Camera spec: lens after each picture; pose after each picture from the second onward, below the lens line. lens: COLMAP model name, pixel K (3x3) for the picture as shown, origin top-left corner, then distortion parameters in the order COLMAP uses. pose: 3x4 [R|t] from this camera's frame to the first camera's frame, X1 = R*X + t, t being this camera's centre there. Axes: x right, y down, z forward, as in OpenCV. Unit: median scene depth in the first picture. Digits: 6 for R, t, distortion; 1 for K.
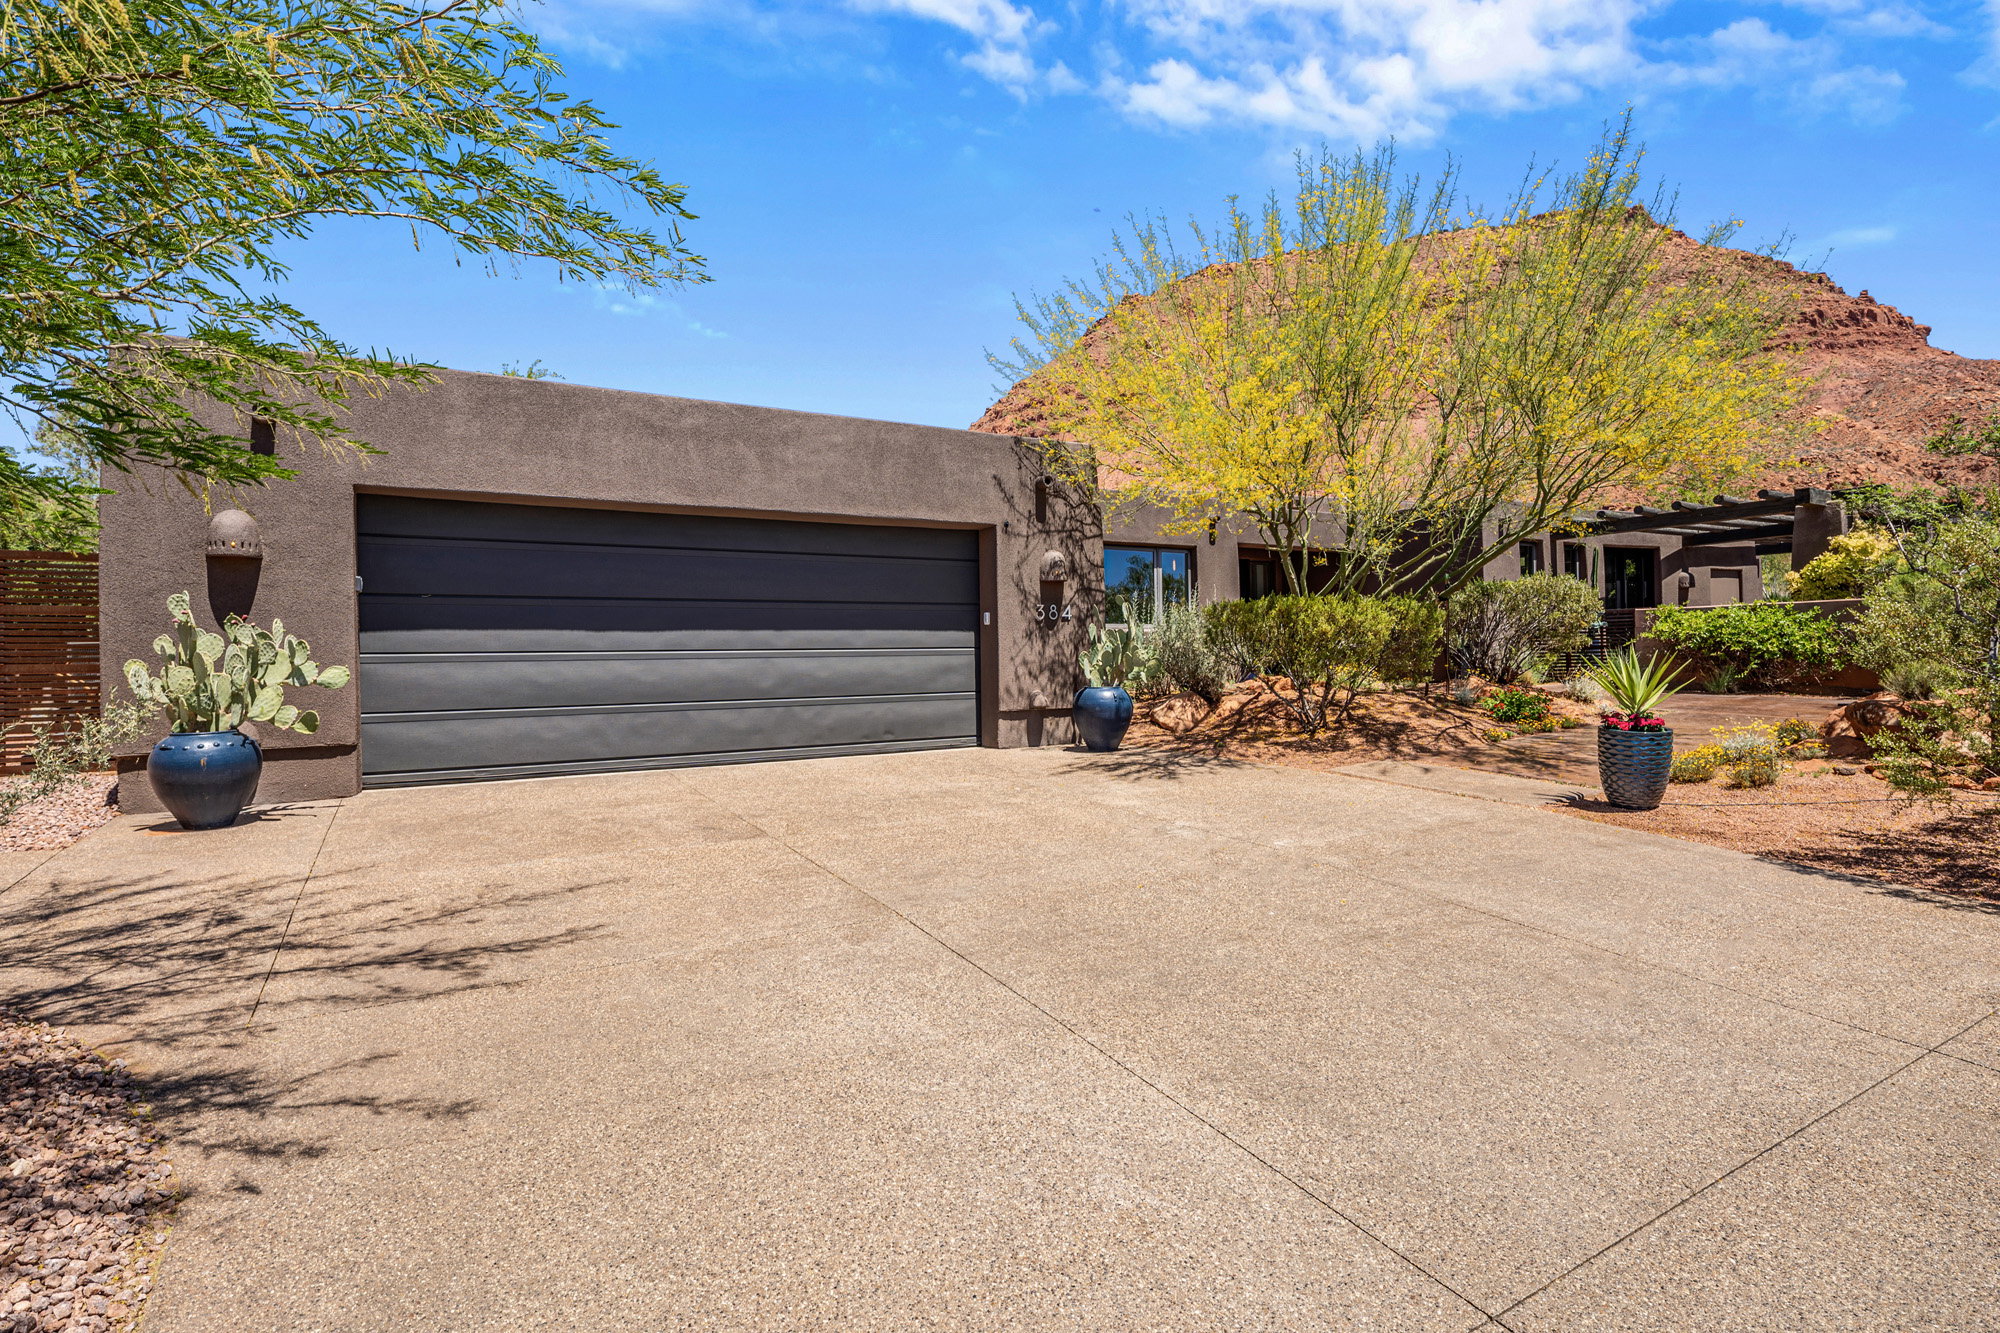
lens RADIAL K [[979.4, 0, 1007.0], [0, 979.4, 653.8], [0, 0, 1]] dist [0.000880, 0.000184]
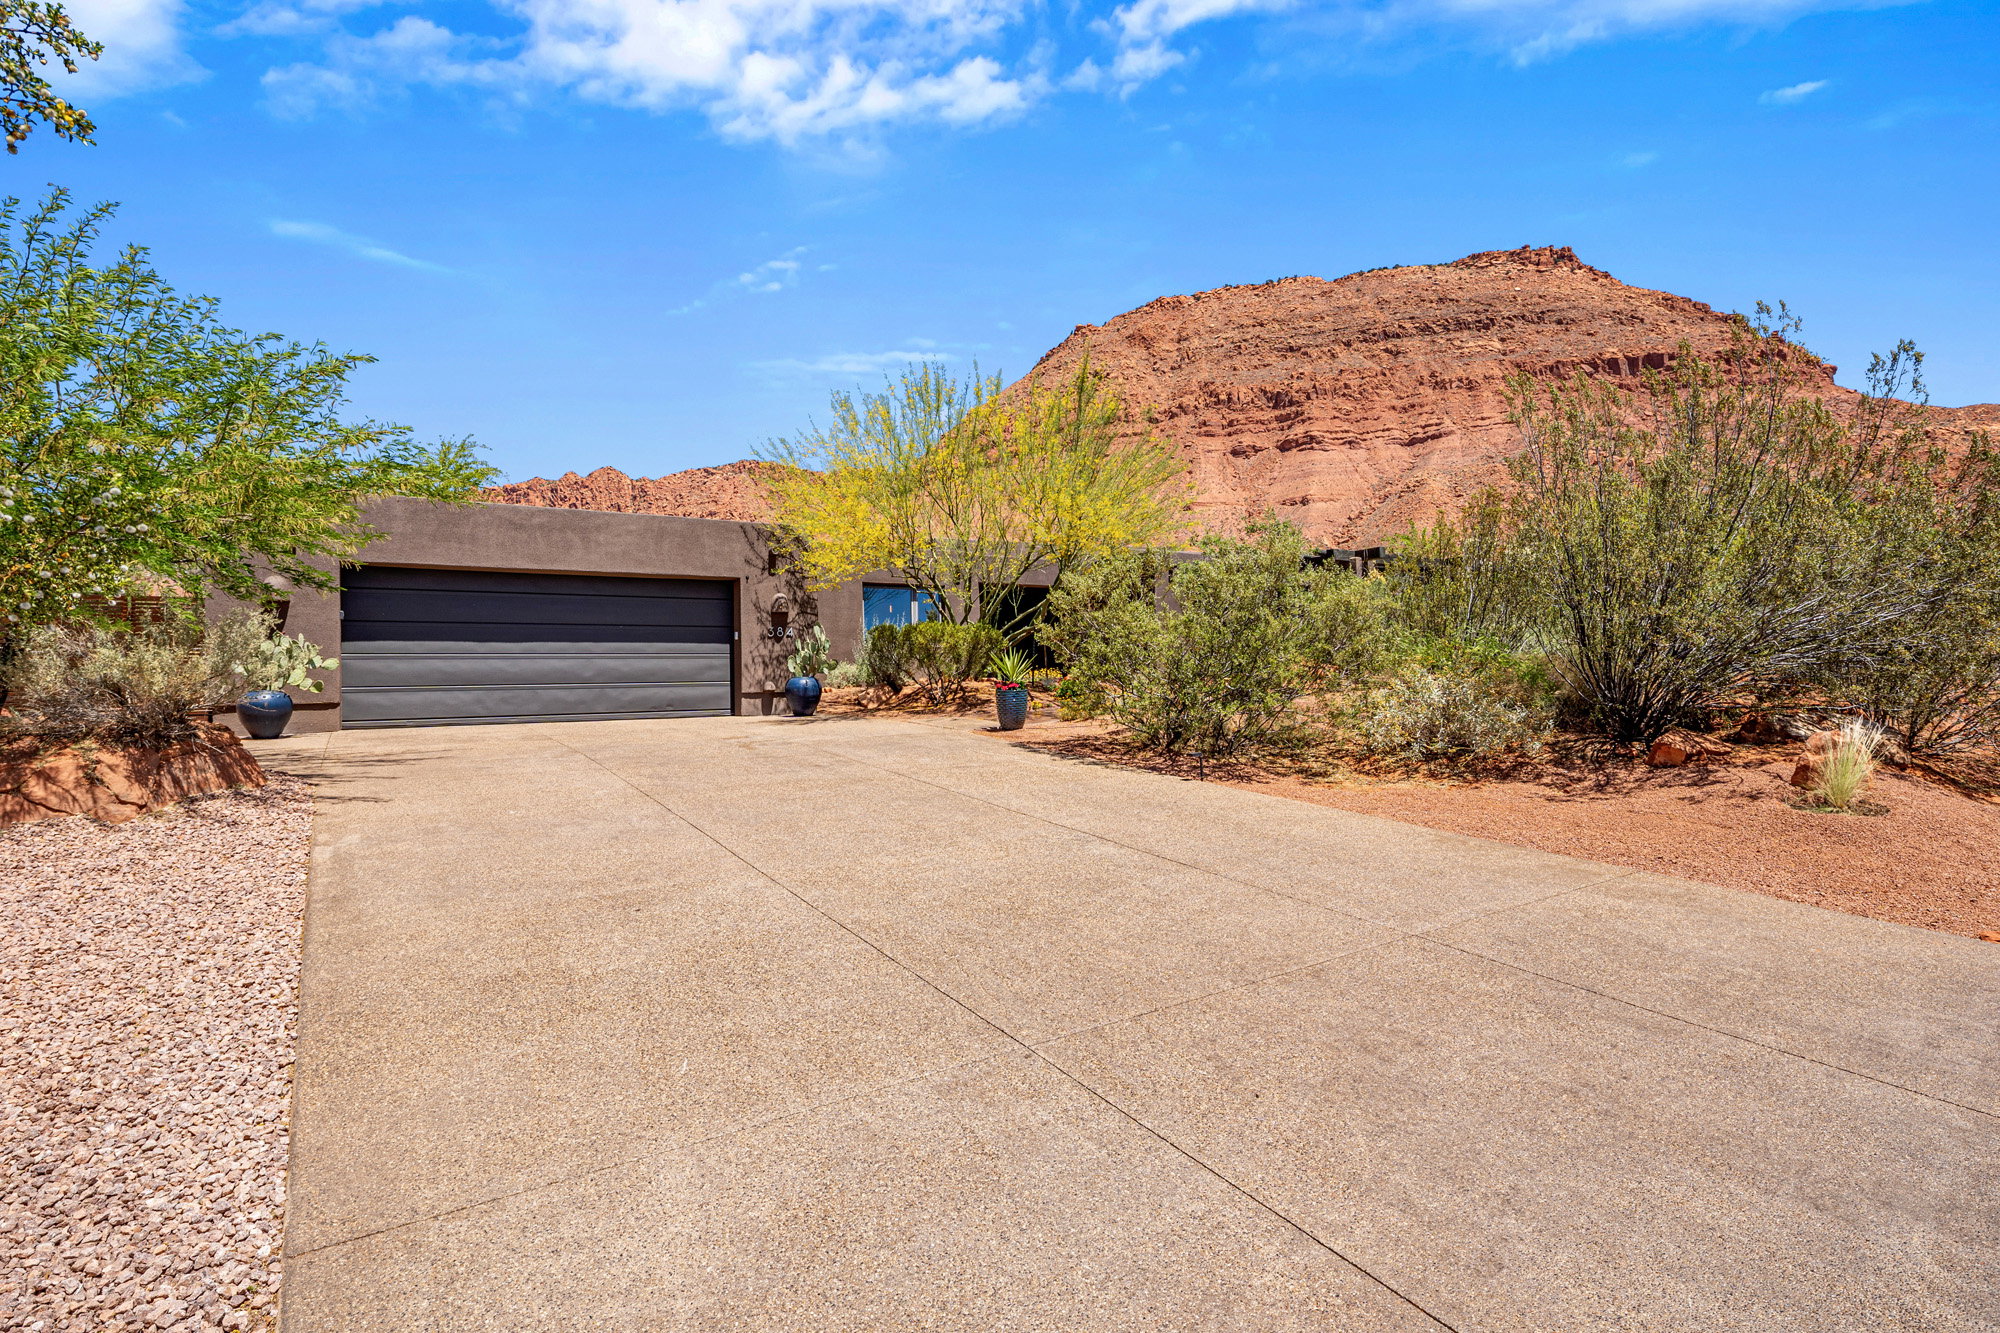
lens RADIAL K [[975.0, 0, 999.2], [0, 975.0, 656.6], [0, 0, 1]] dist [0.005792, -0.004986]
pose [[0.999397, -0.001261, 0.034687, 0.378881], [0.002050, 0.999740, -0.022727, 0.037996], [-0.034649, 0.022785, 0.999140, -0.653090]]
